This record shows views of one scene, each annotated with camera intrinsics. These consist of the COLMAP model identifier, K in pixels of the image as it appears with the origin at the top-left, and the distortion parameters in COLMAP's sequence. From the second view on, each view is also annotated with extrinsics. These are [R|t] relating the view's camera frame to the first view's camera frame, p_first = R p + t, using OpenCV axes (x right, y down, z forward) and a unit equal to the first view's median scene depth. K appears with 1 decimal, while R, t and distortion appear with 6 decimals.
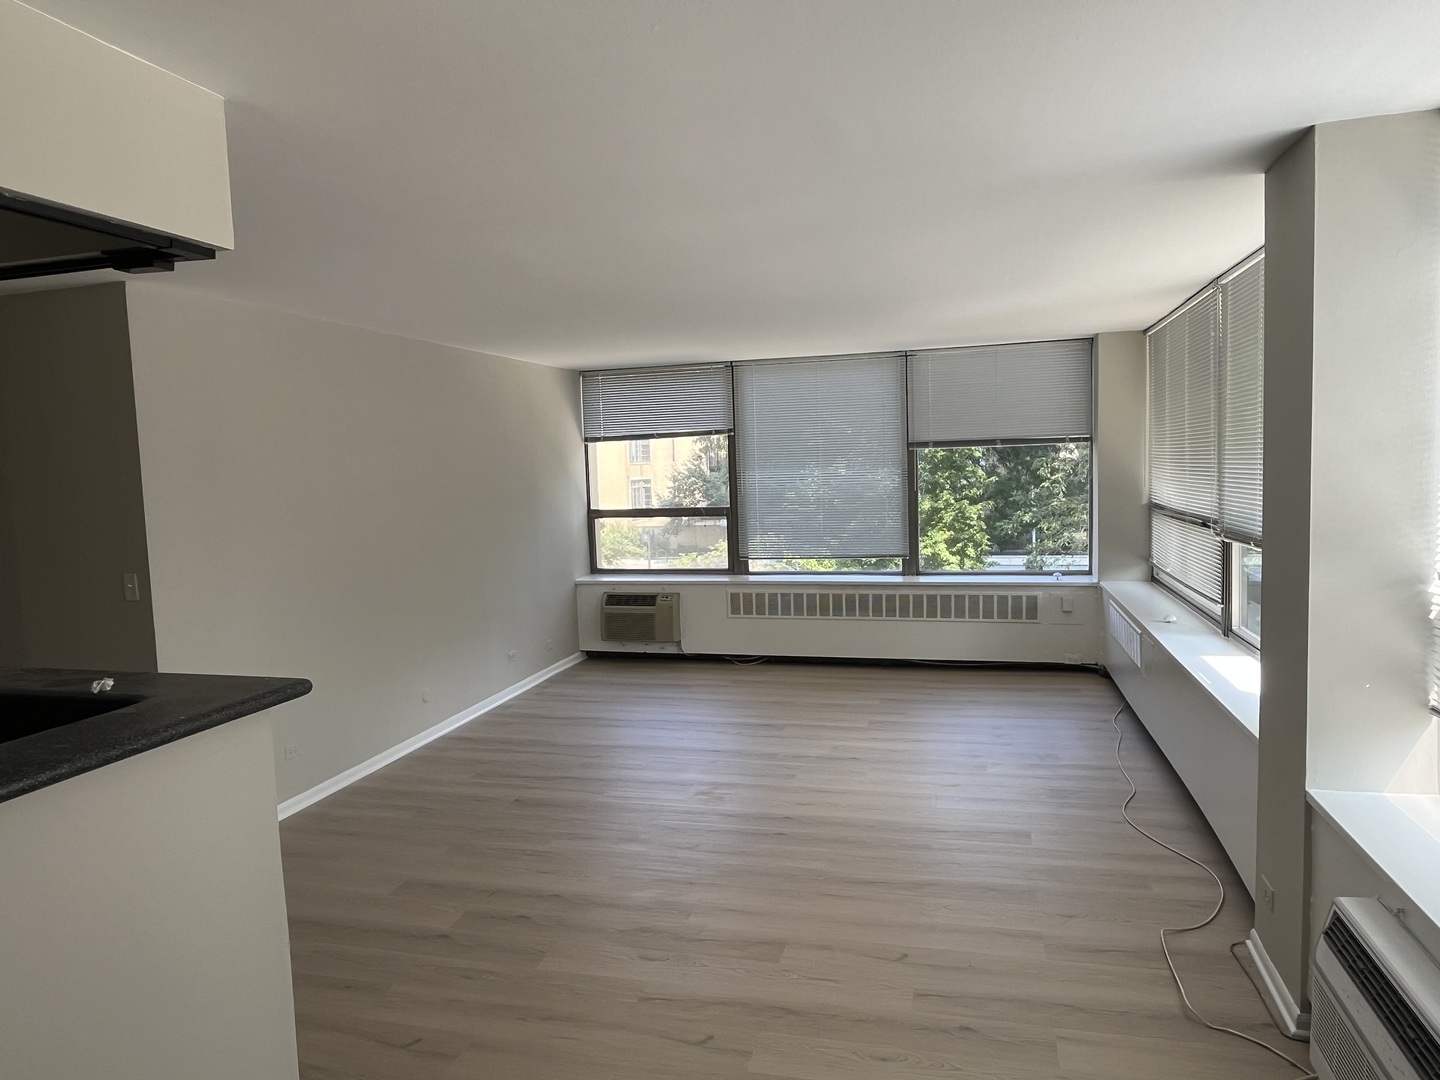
lens RADIAL K [[937.6, 0, 724.0], [0, 937.6, 536.0], [0, 0, 1]] dist [0.000256, -0.003758]
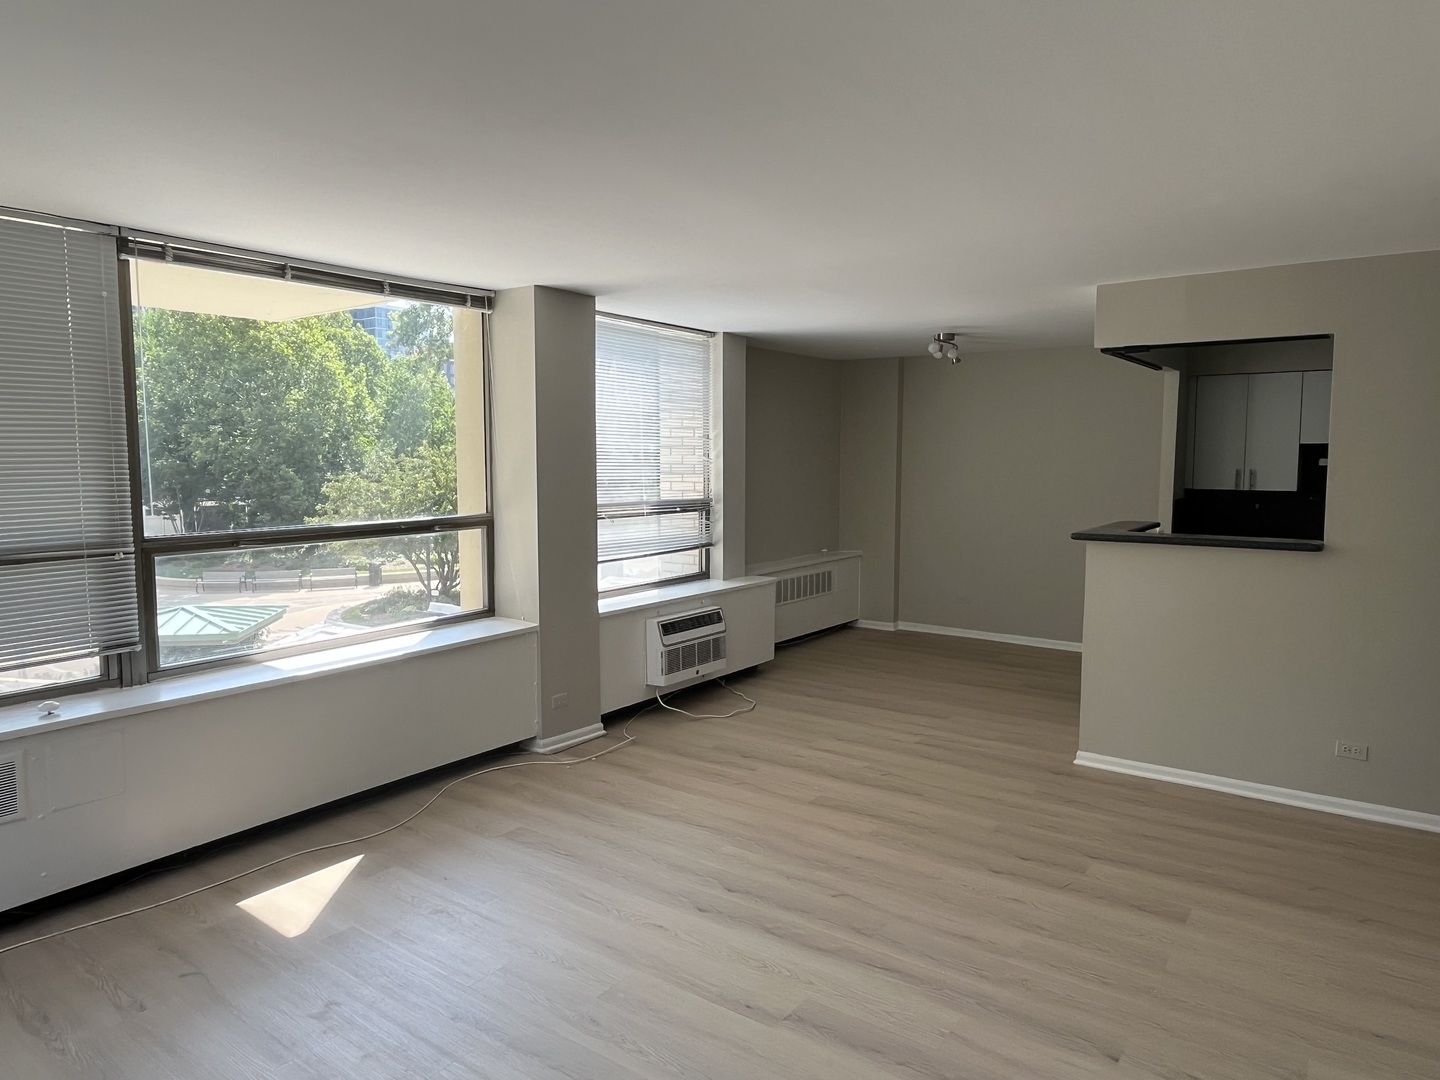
lens RADIAL K [[937.6, 0, 724.7], [0, 937.6, 541.9], [0, 0, 1]] dist [0.000256, -0.003758]
pose [[-0.934575, 0.003028, 0.355752, -0.279474], [0.063598, 0.985279, 0.158687, -0.143197], [-0.350034, 0.170930, -0.921010, 2.056755]]
